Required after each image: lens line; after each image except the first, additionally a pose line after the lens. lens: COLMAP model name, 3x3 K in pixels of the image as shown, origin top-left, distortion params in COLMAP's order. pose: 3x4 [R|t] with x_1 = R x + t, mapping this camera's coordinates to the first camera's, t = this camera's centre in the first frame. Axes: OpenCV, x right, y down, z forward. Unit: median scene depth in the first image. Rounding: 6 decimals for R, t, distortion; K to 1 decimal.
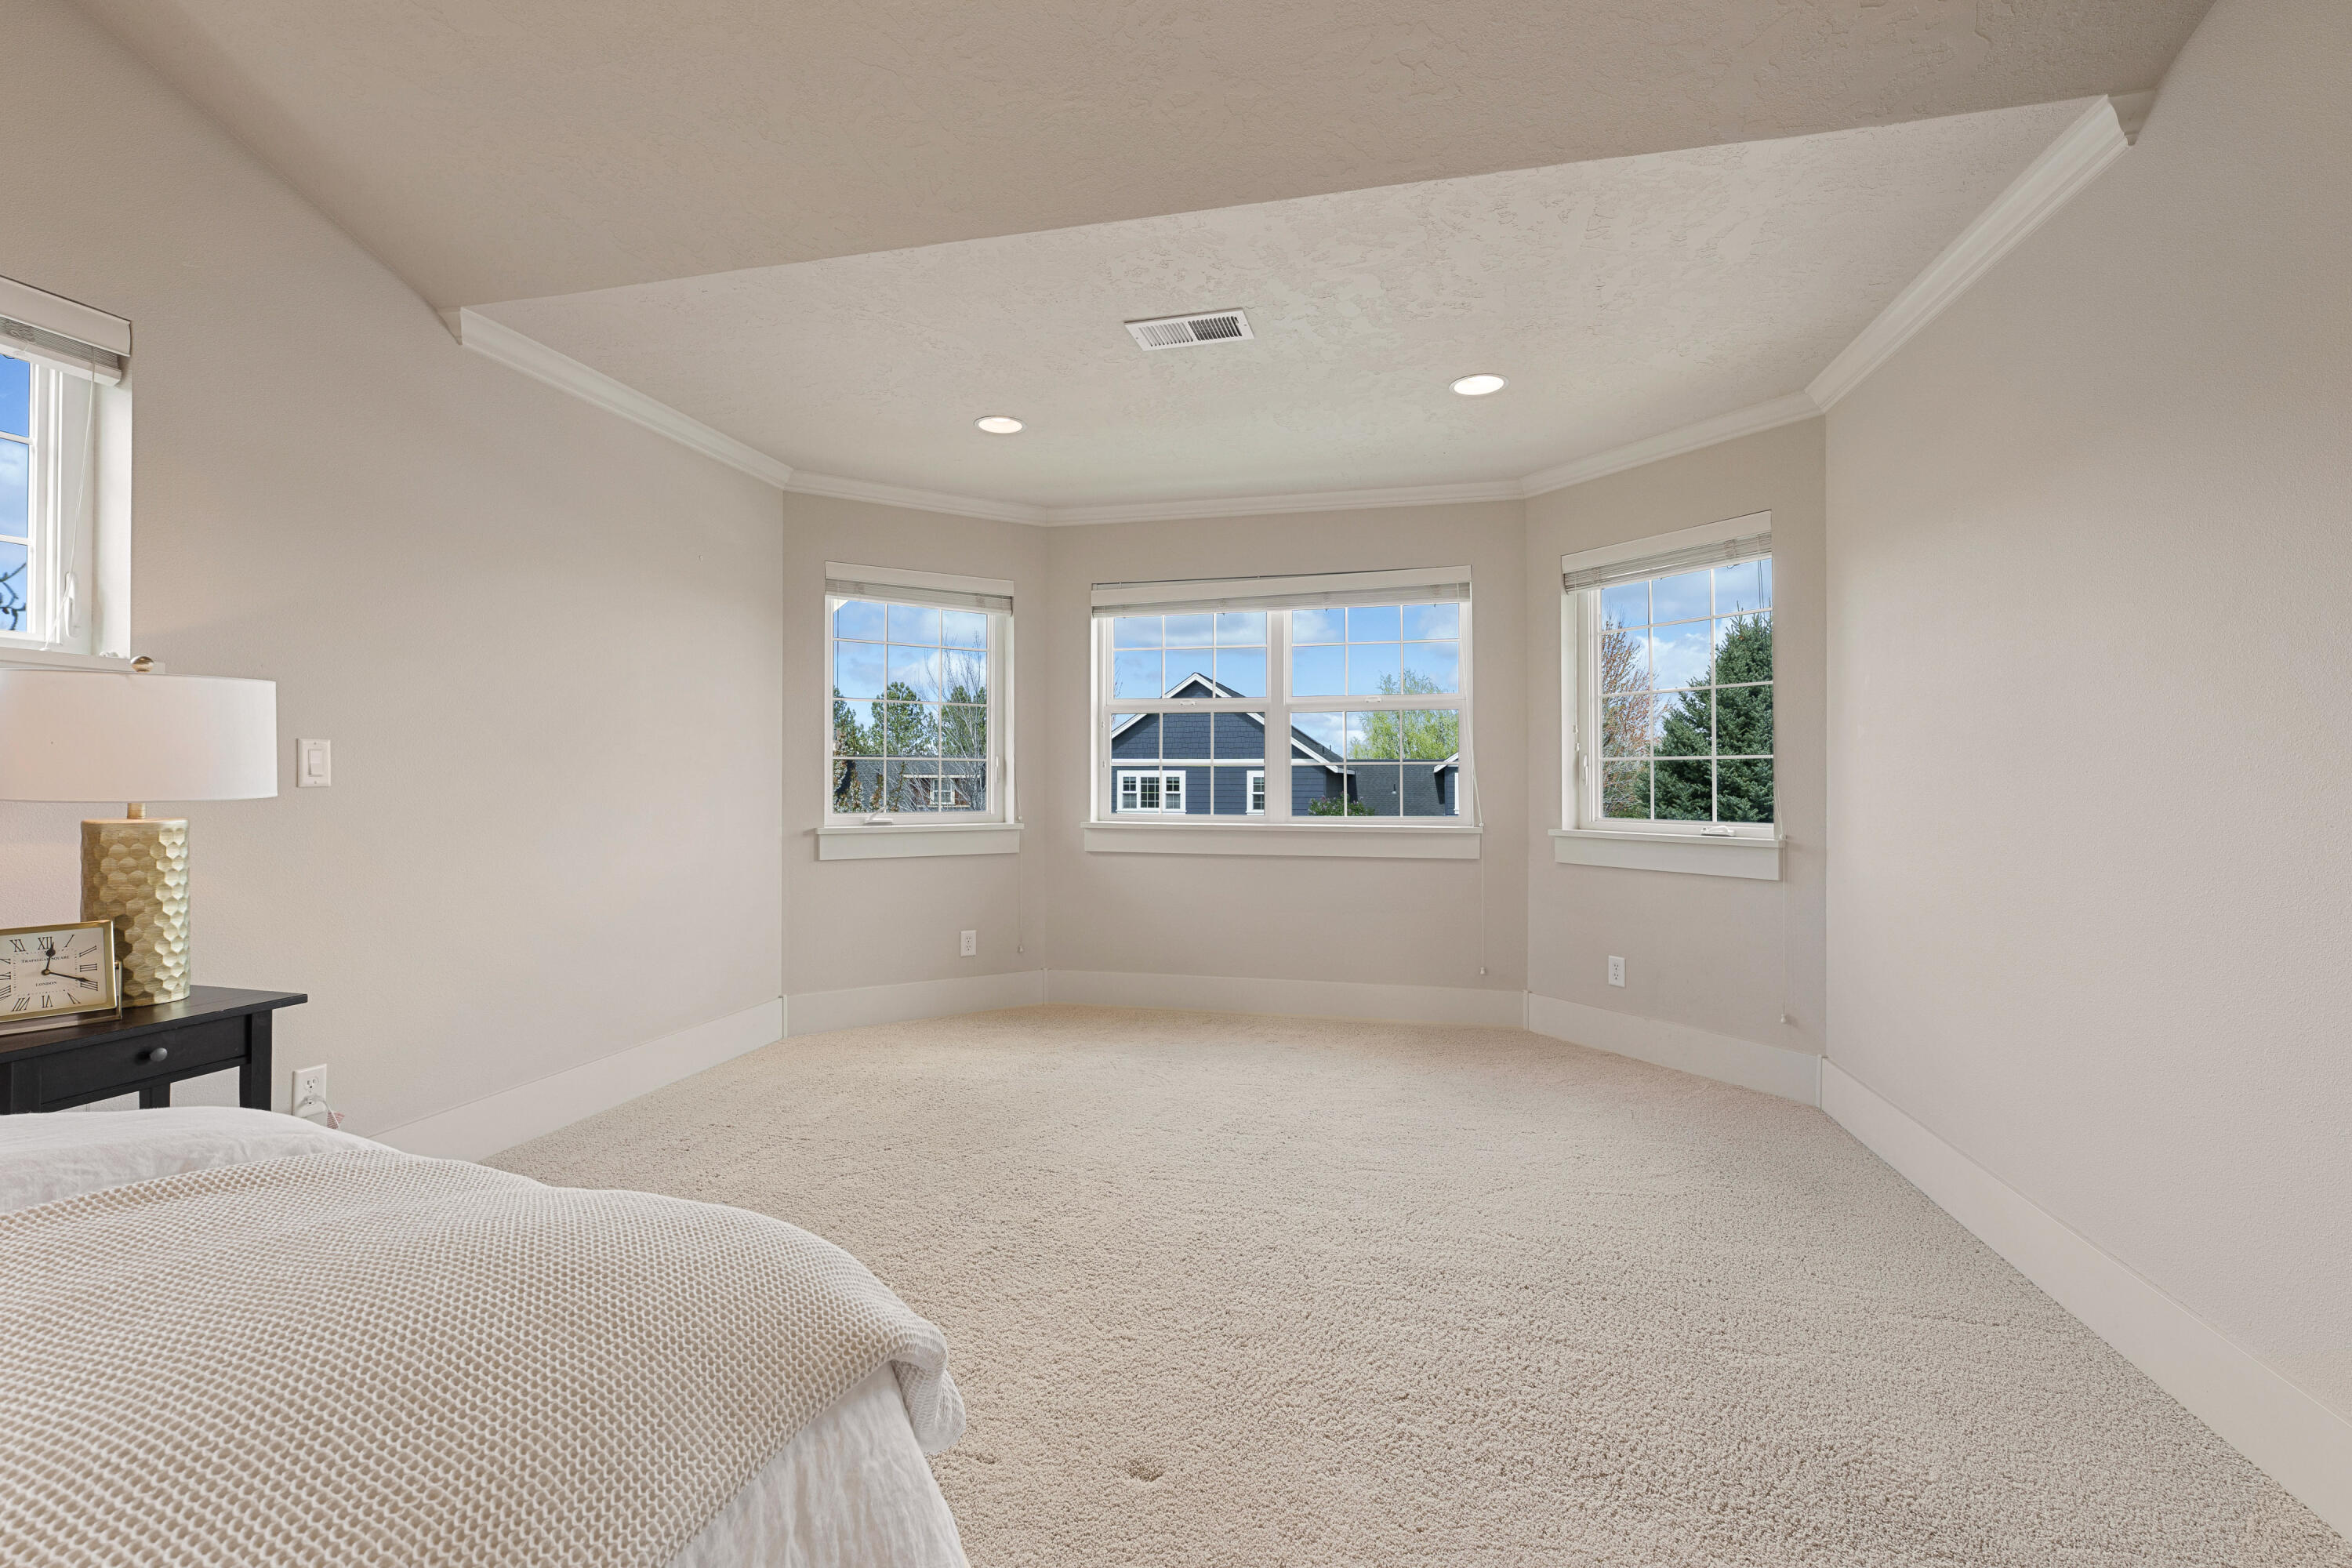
lens RADIAL K [[1026.1, 0, 1184.6], [0, 1026.1, 769.3], [0, 0, 1]] dist [-0.002440, -0.000761]
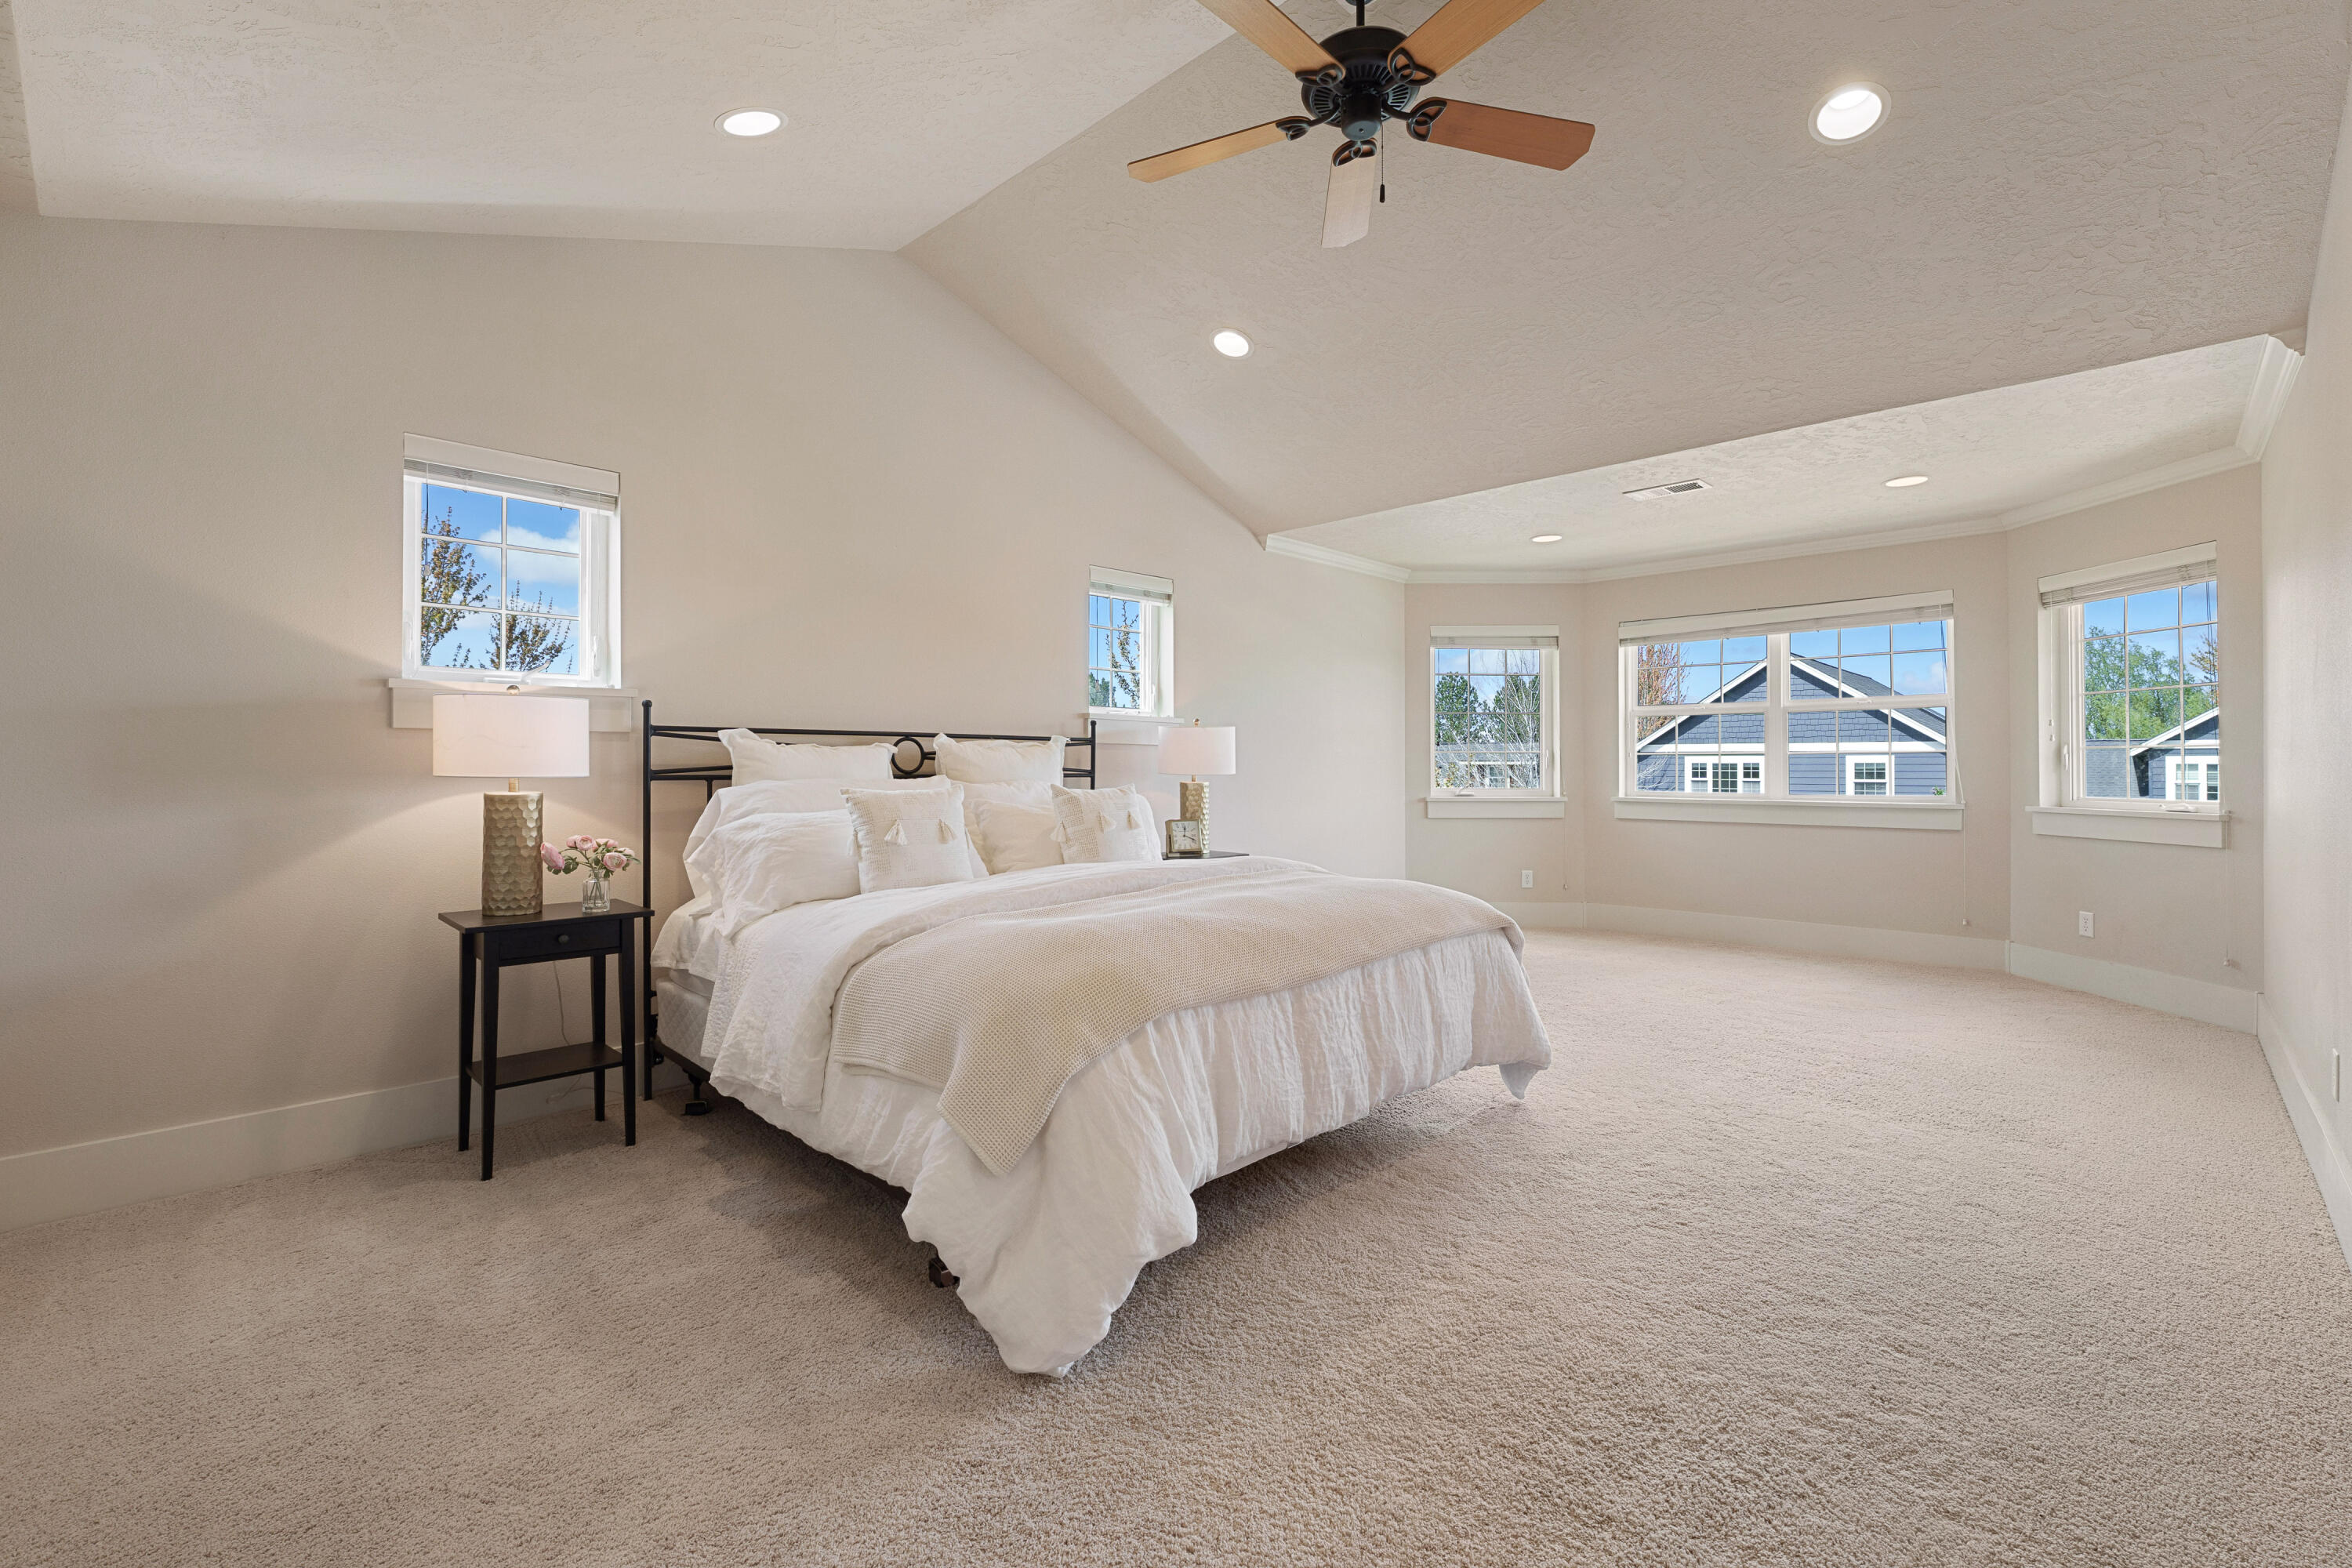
lens RADIAL K [[1026.1, 0, 1165.7], [0, 1026.1, 763.4], [0, 0, 1]] dist [-0.002440, -0.000761]
pose [[0.856266, -0.002923, -0.516527, 0.106505], [0.006650, 0.999963, 0.005367, -0.004694], [0.516492, -0.008030, 0.856254, -0.529899]]
